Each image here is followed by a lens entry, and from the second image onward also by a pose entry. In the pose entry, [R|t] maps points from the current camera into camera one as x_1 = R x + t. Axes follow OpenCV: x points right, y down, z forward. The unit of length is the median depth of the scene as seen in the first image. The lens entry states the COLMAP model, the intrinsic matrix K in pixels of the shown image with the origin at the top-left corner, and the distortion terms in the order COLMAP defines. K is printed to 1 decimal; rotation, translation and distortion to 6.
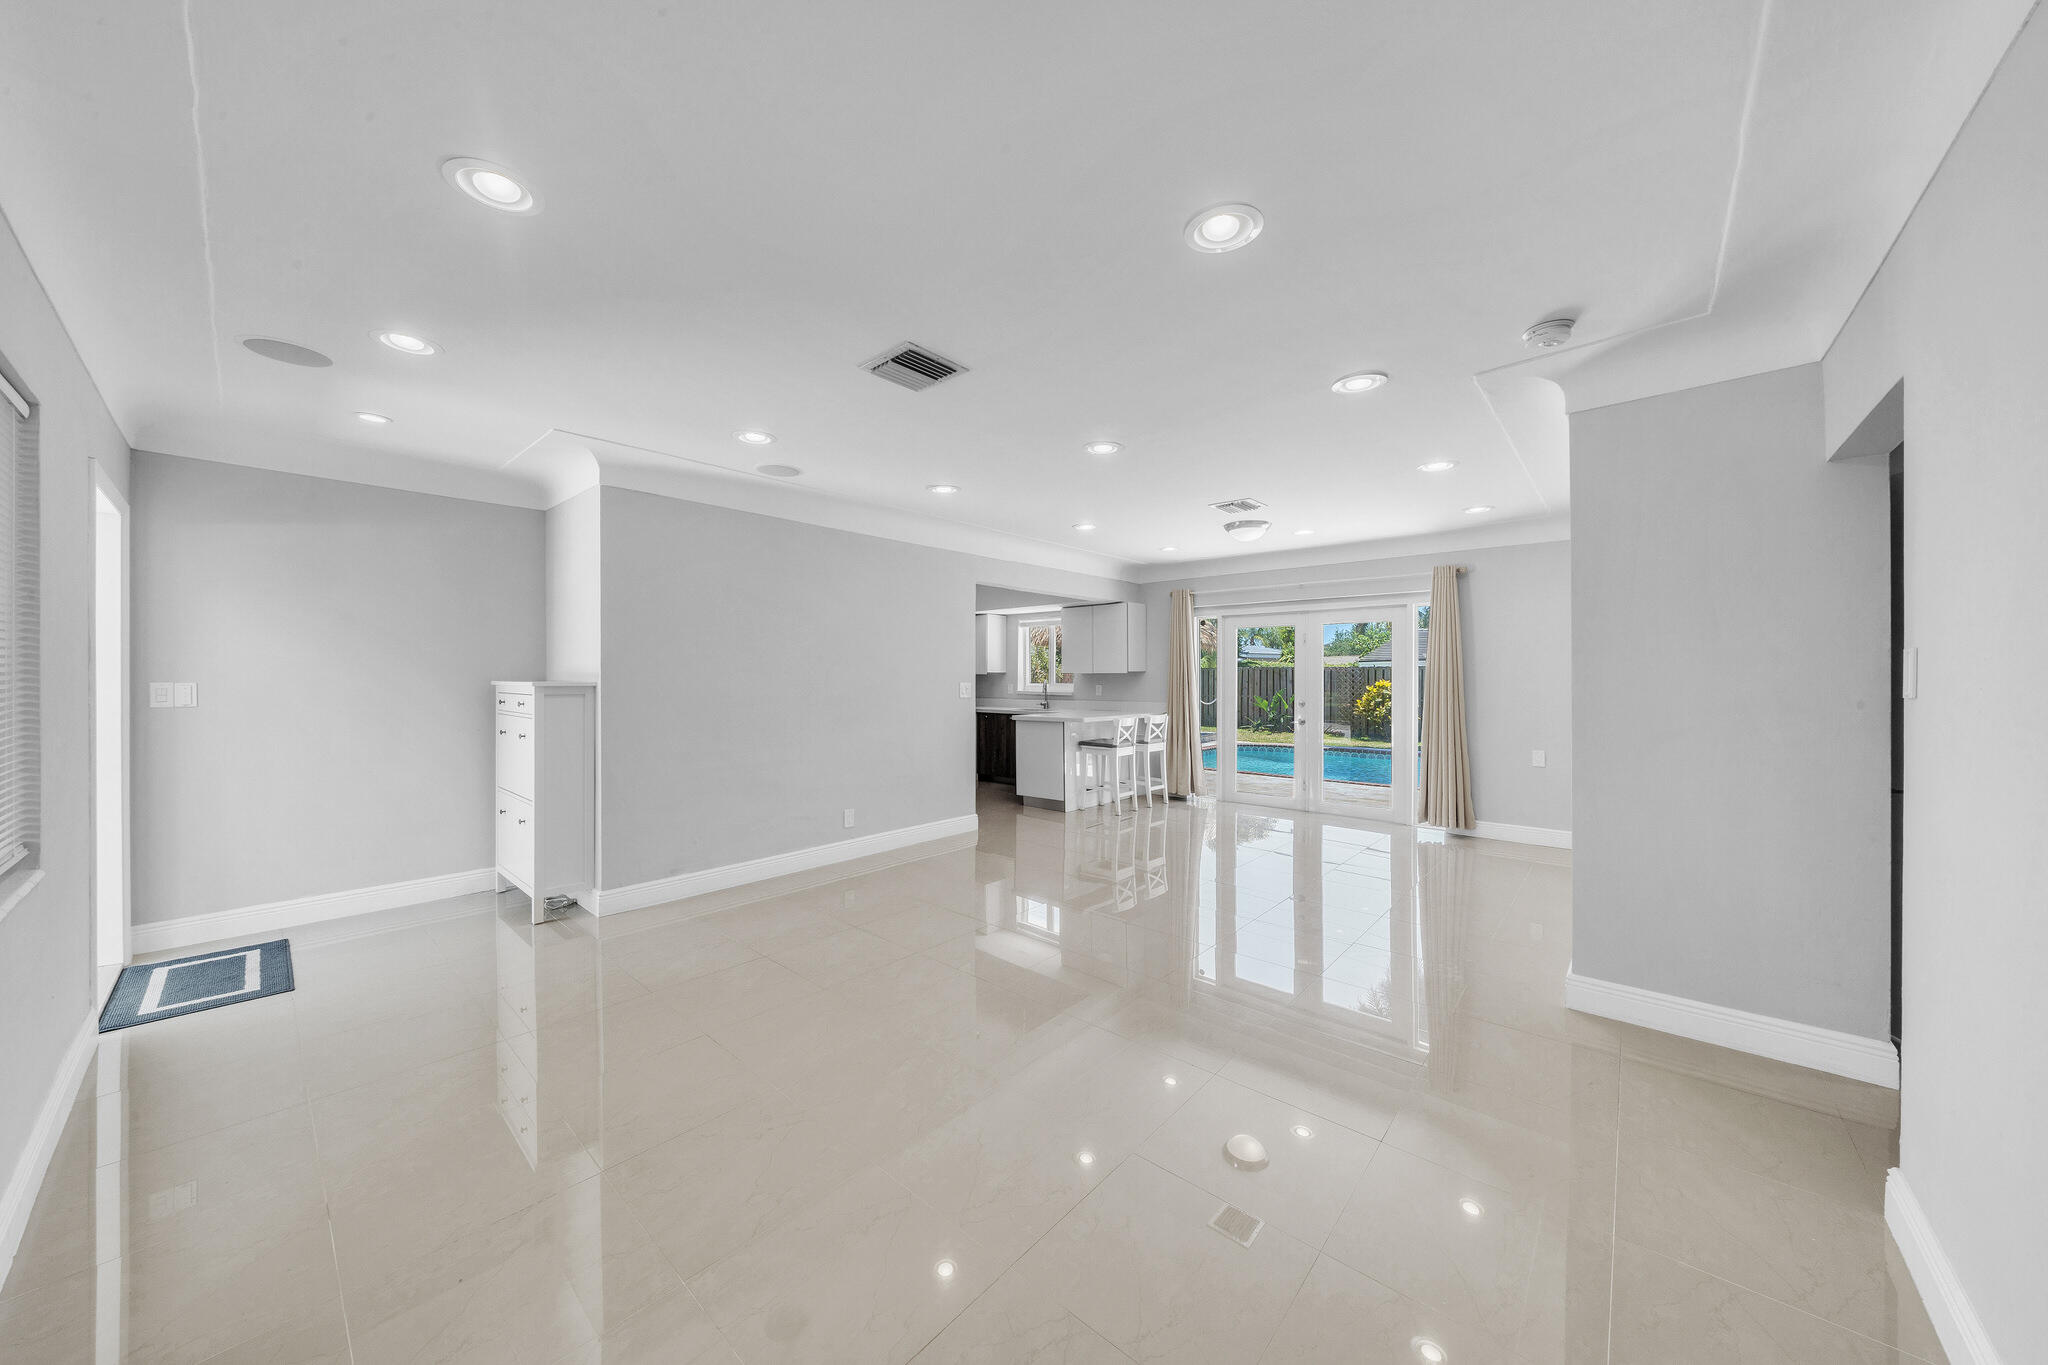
lens RADIAL K [[700.2, 0, 1013.7], [0, 700.2, 673.5], [0, 0, 1]] dist [-0.001829, -0.000078]
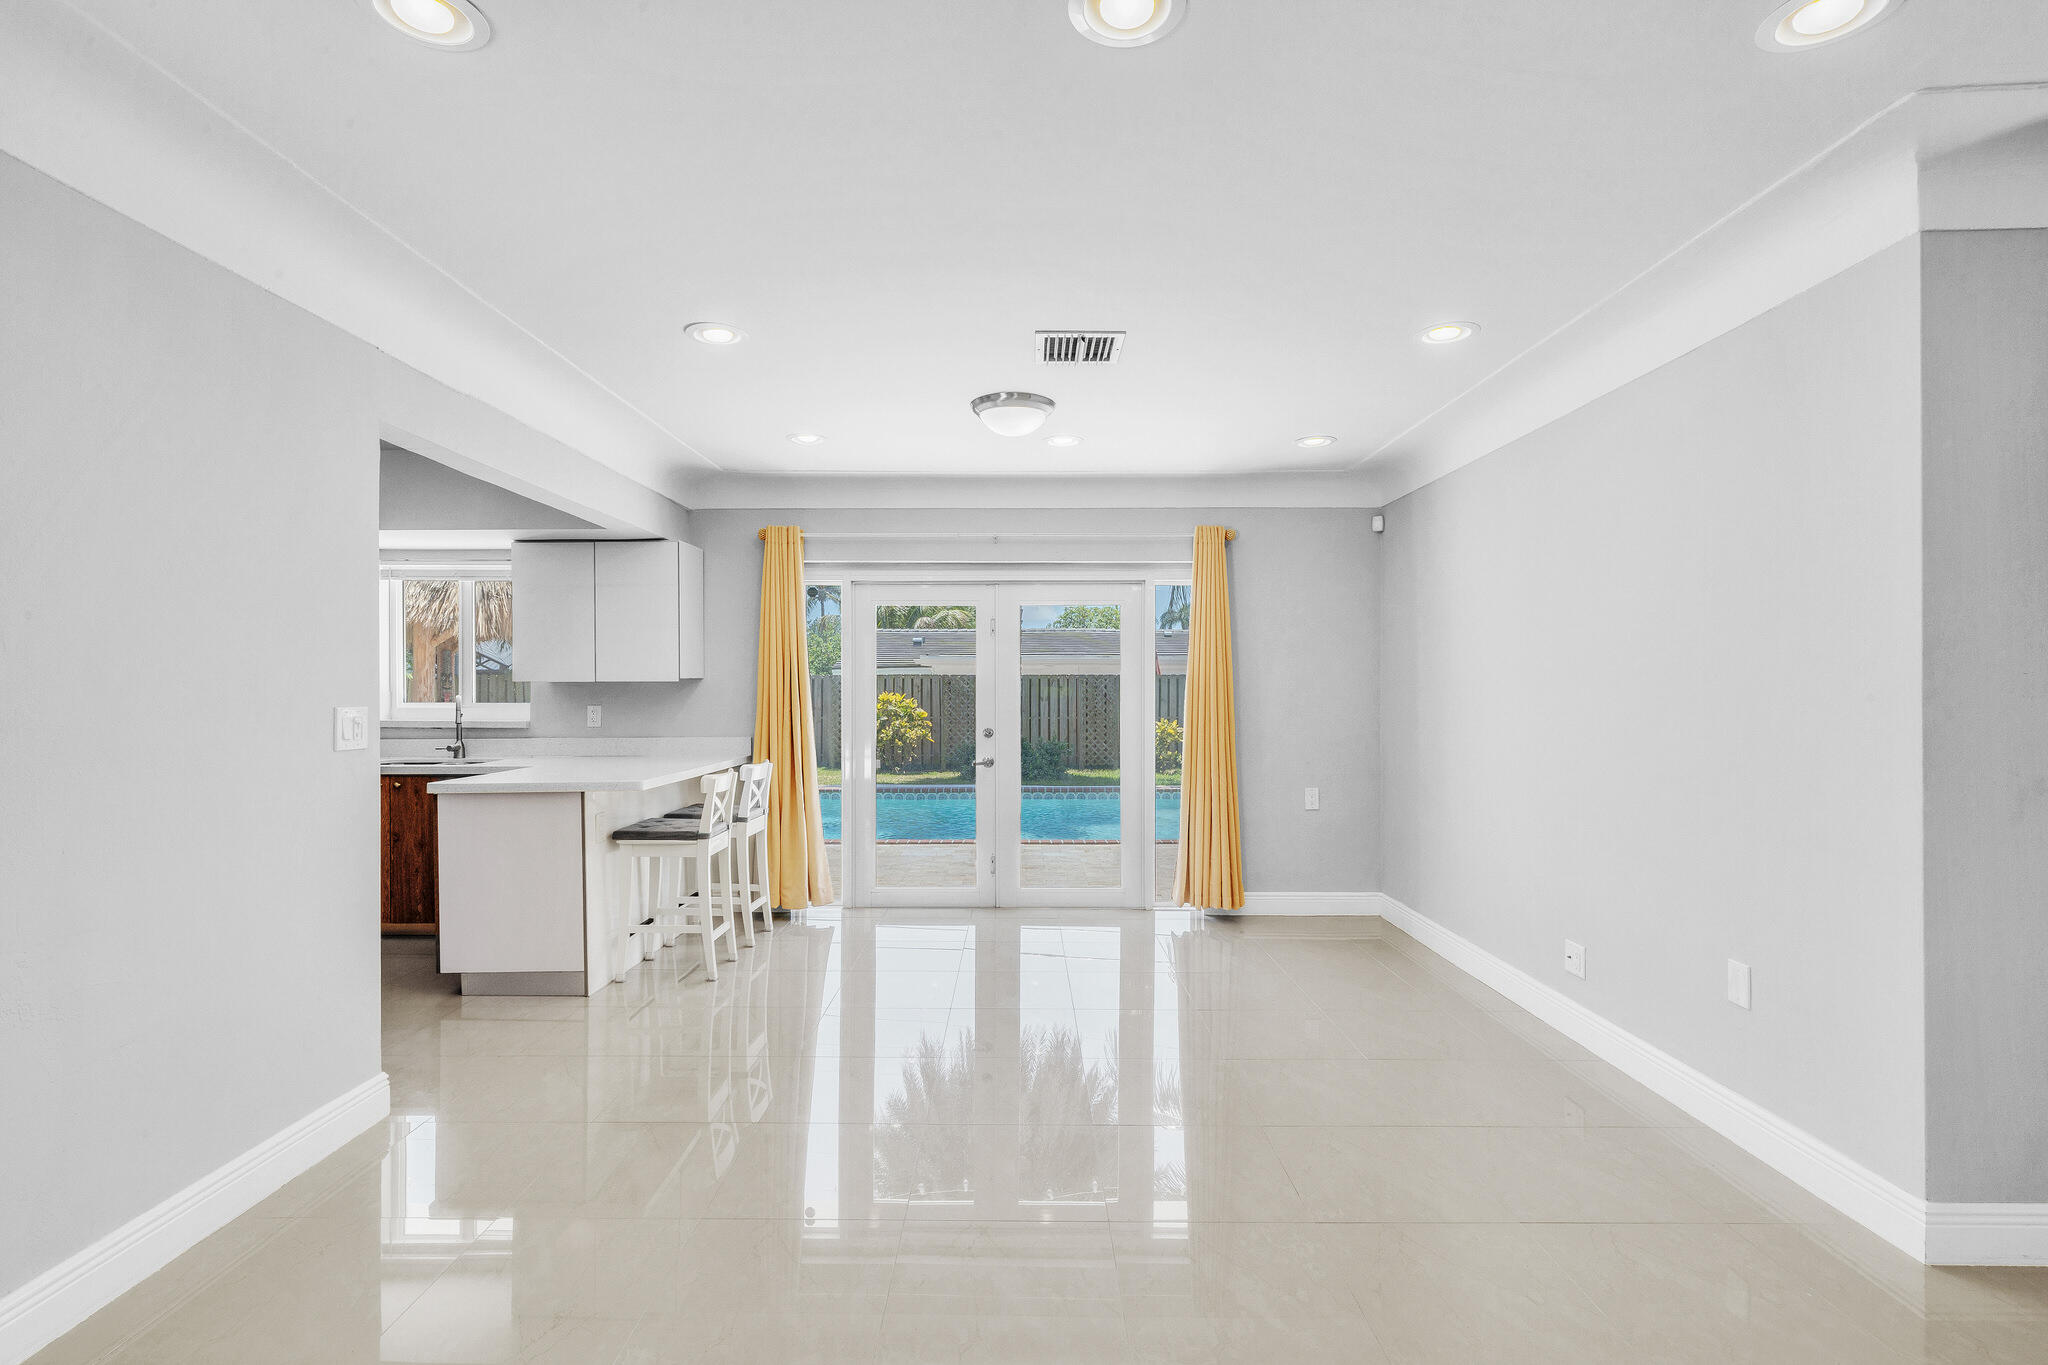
lens RADIAL K [[925.0, 0, 1018.8], [0, 925.0, 695.9], [0, 0, 1]] dist [-0.011885, -0.000670]
pose [[0.748088, -0.004927, 0.663582, -0.101695], [-0.003123, 0.999935, 0.010945, 0.001943], [-0.663593, -0.010260, 0.748024, 0.368958]]
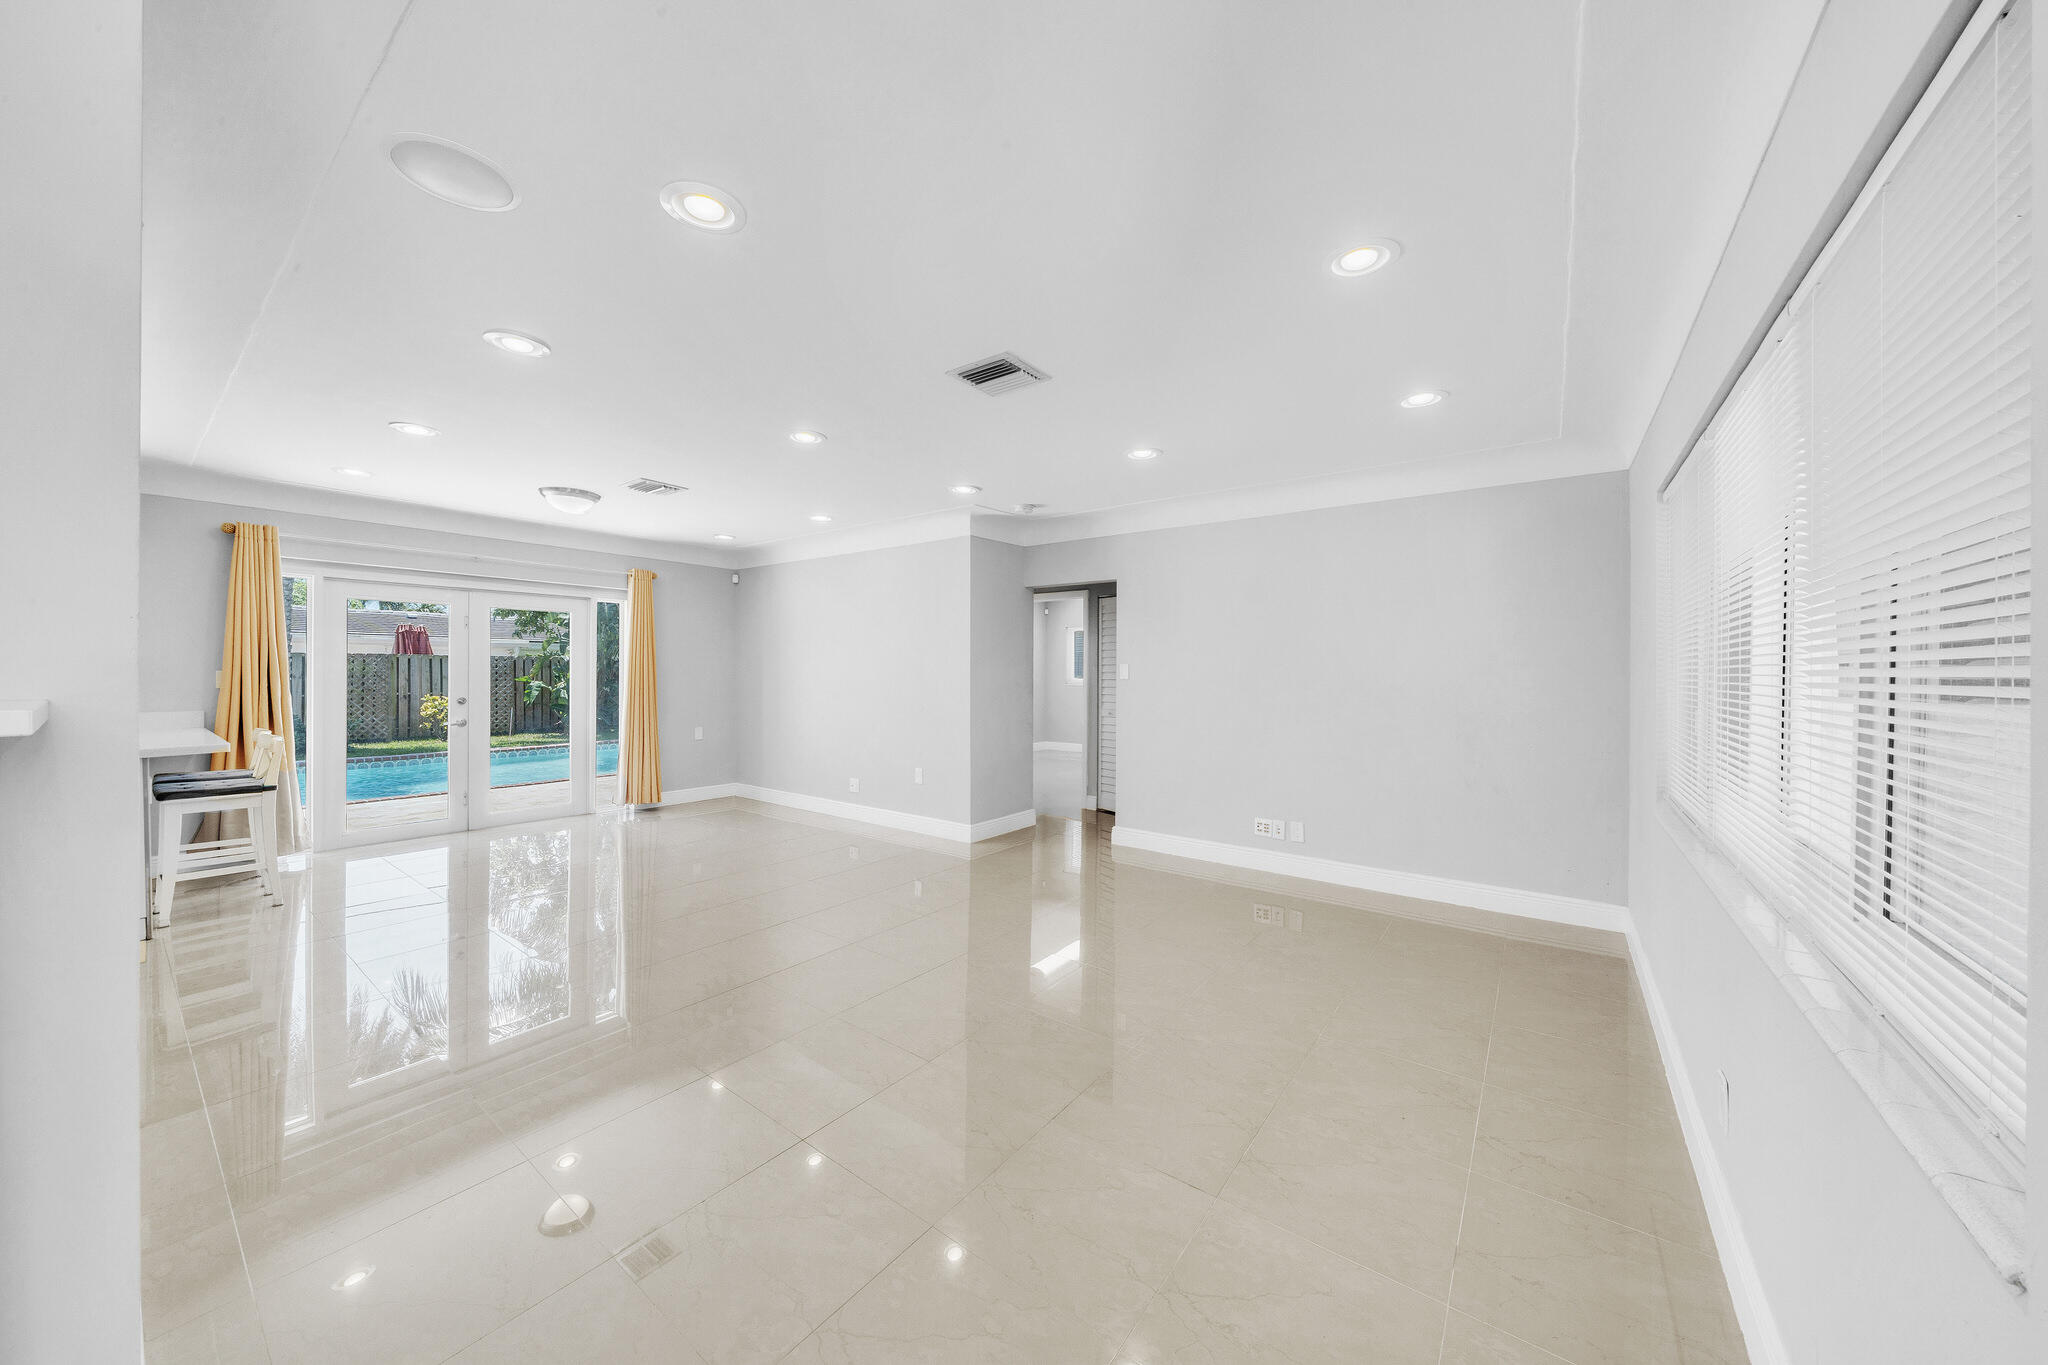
lens RADIAL K [[700.2, 0, 1023.0], [0, 700.2, 677.5], [0, 0, 1]] dist [-0.001829, -0.000078]
pose [[-0.089426, -0.007954, 0.995962, -0.454401], [-0.013578, 0.999885, 0.006766, 0.001314], [-0.995901, -0.012918, -0.089524, 0.407116]]
